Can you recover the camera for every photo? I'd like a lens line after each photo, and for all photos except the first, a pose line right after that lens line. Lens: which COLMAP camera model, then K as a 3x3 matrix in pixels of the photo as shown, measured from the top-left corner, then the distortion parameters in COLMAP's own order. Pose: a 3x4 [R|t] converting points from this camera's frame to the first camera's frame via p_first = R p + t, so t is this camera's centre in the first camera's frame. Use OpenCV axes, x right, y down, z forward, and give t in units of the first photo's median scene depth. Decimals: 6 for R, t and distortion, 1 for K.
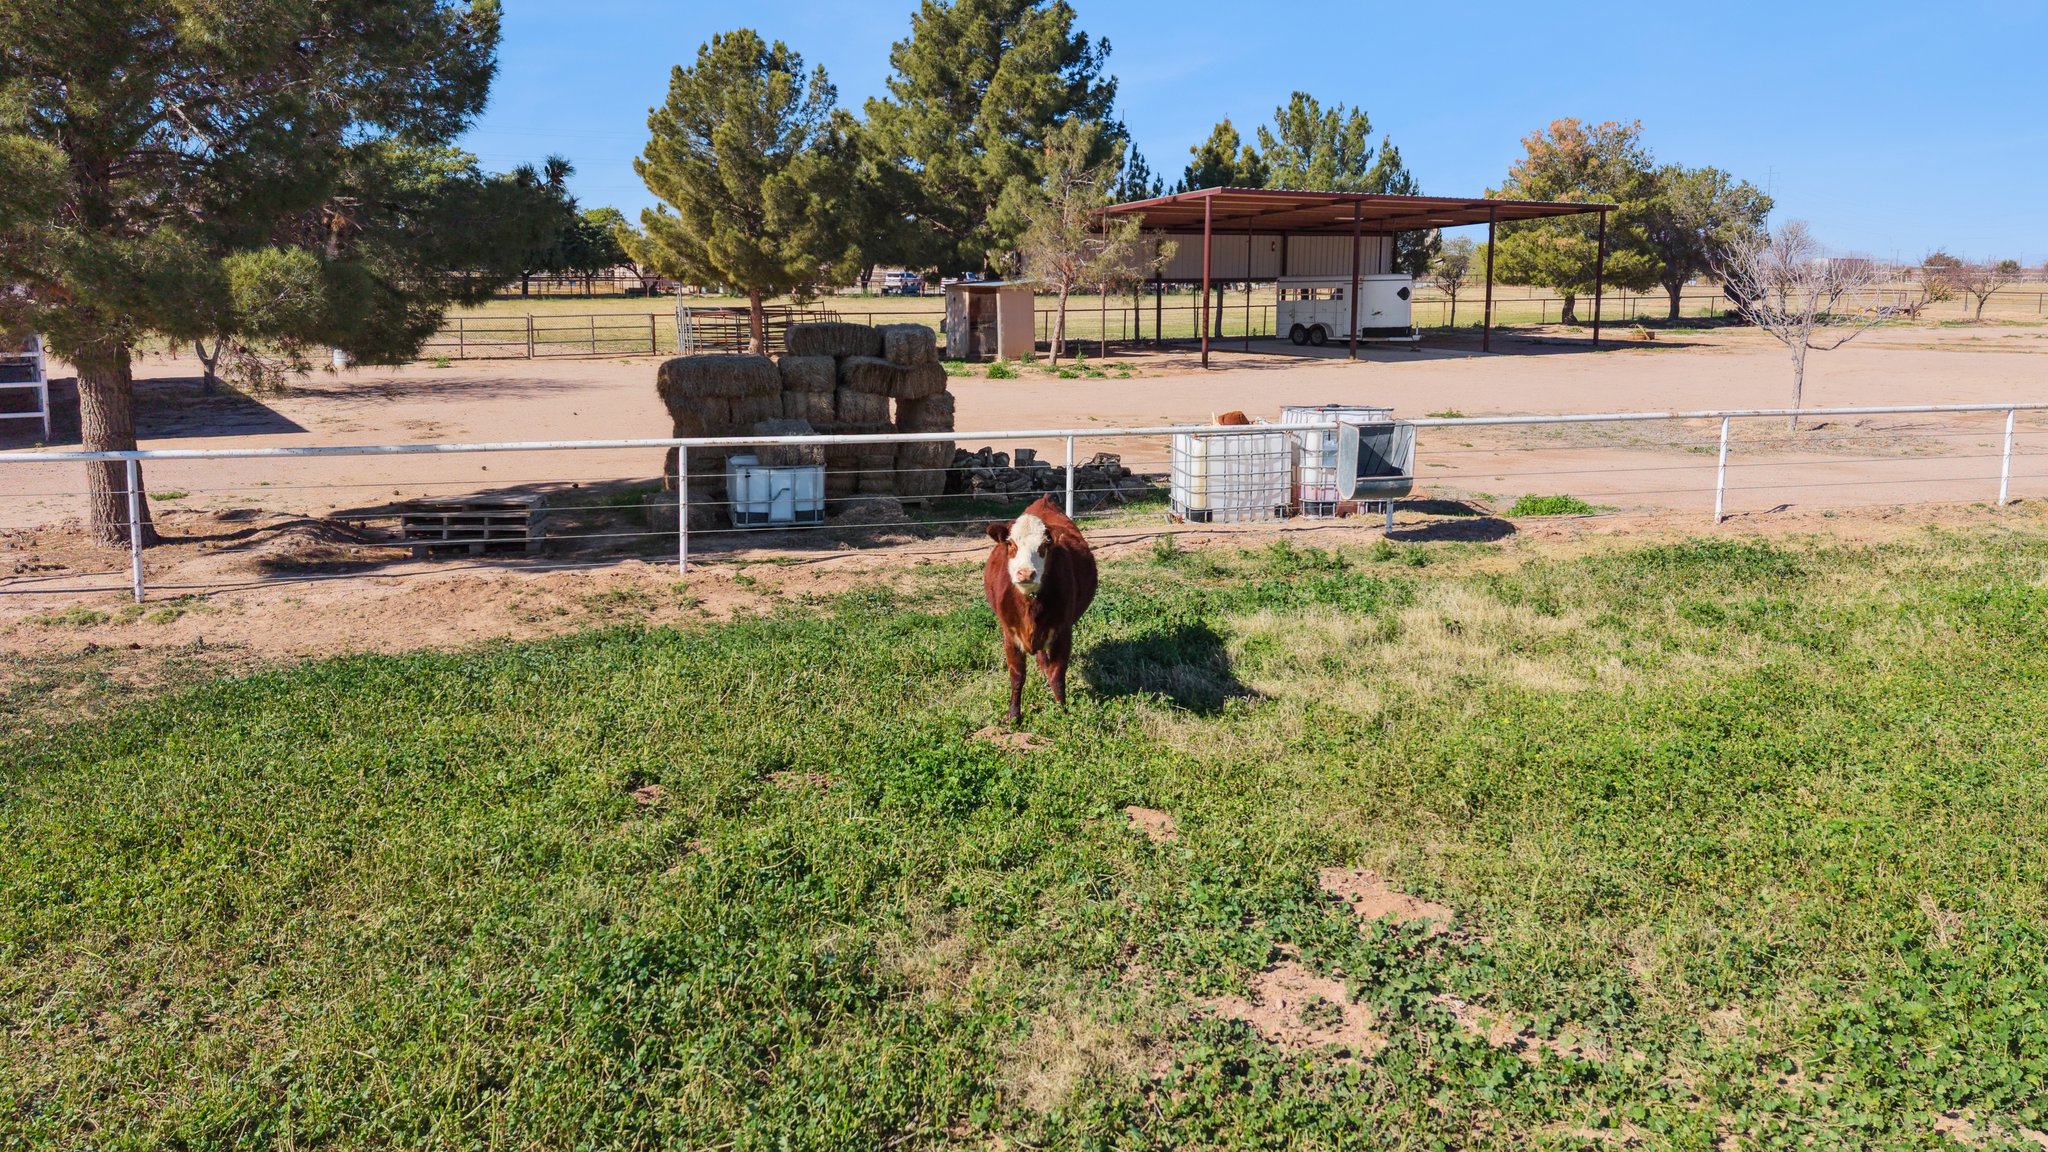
lens RADIAL K [[1390.6, 0, 1021.1], [0, 1390.6, 520.8], [0, 0, 1]] dist [0.049669, -0.051581]
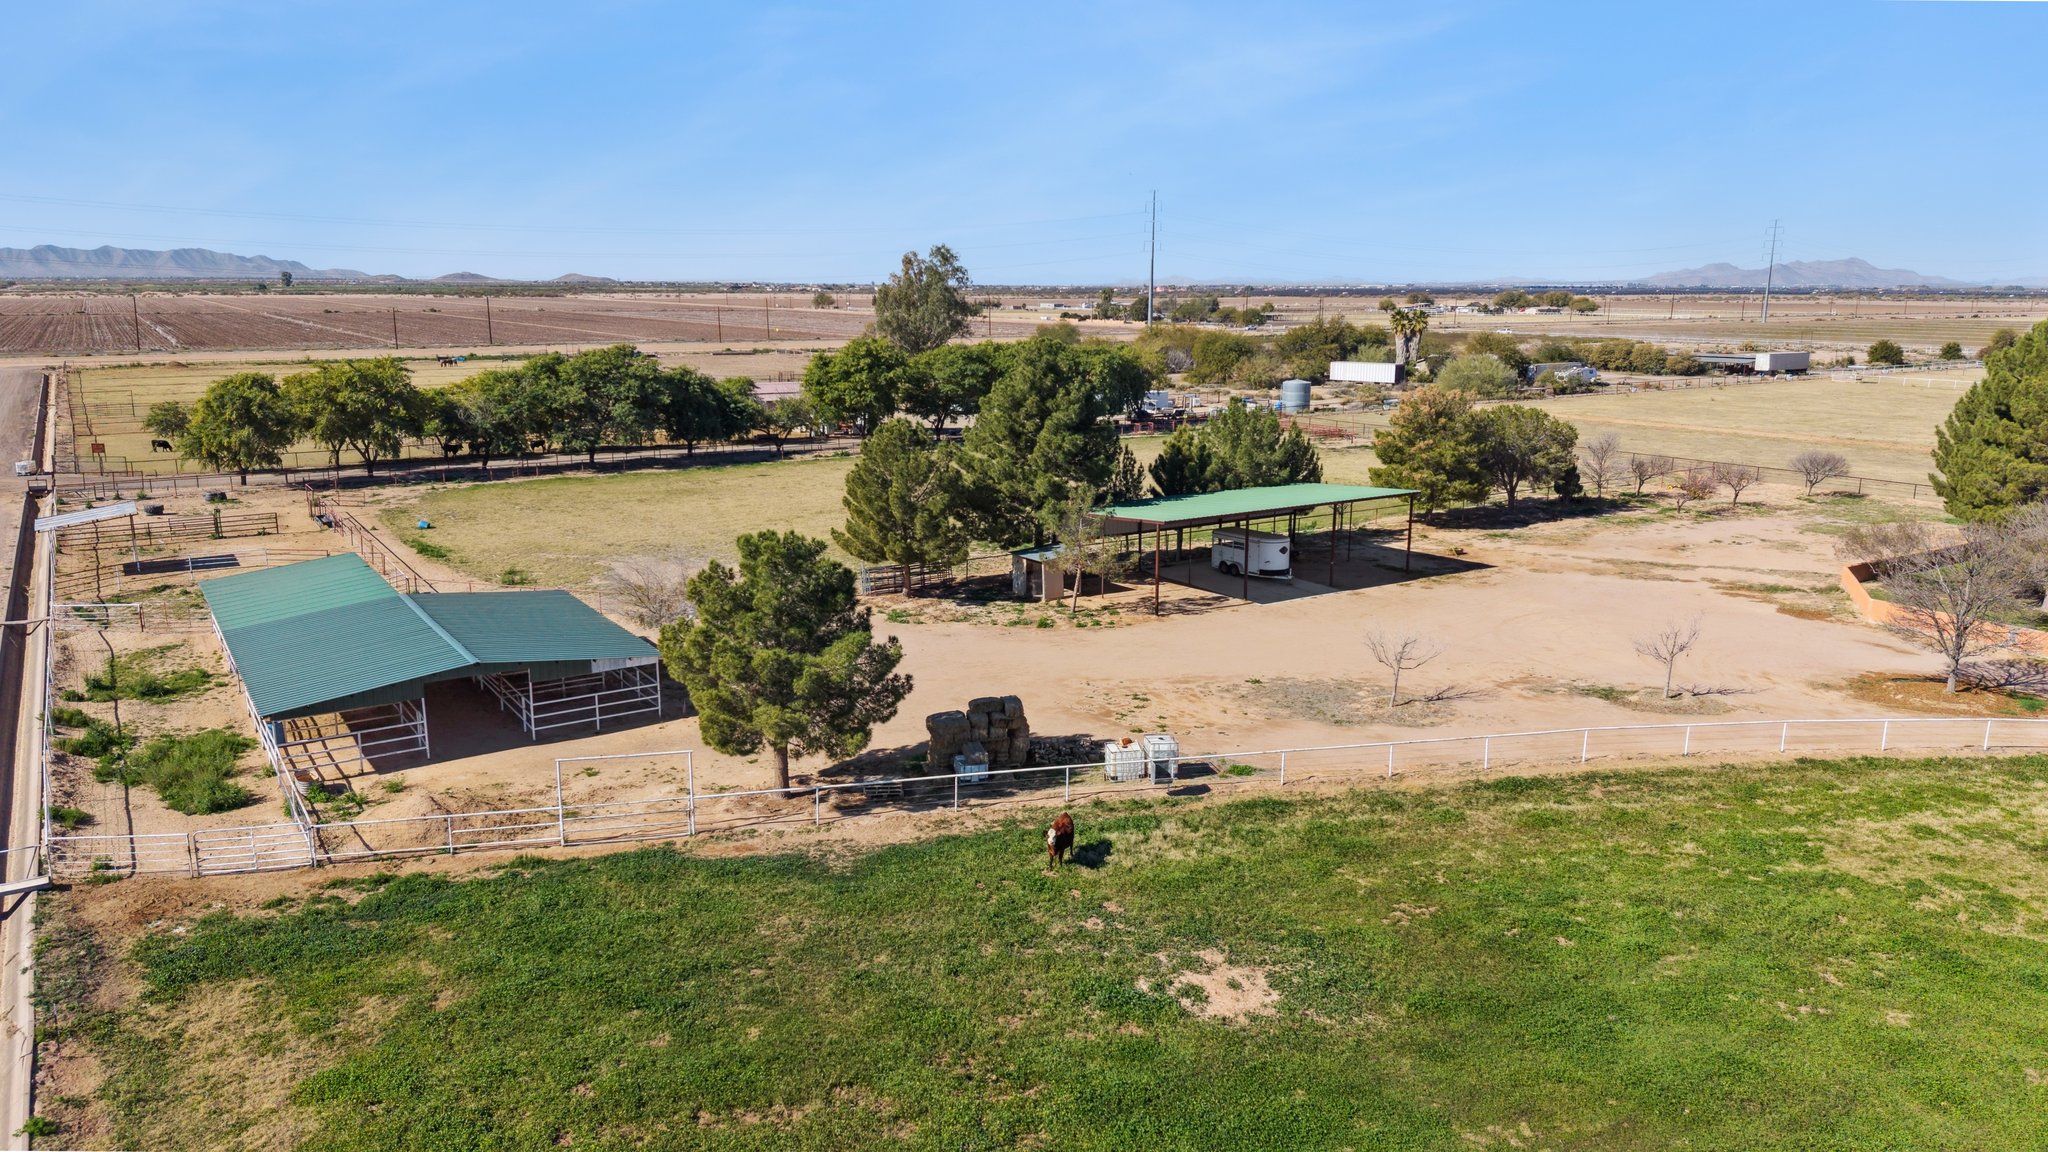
lens RADIAL K [[1390.6, 0, 1021.1], [0, 1390.6, 520.8], [0, 0, 1]] dist [0.049669, -0.051581]
pose [[0.999613, 0.006472, -0.027056, 0.008111], [-0.006714, 0.999938, -0.008866, -0.485343], [0.026997, 0.009044, 0.999595, -1.825648]]
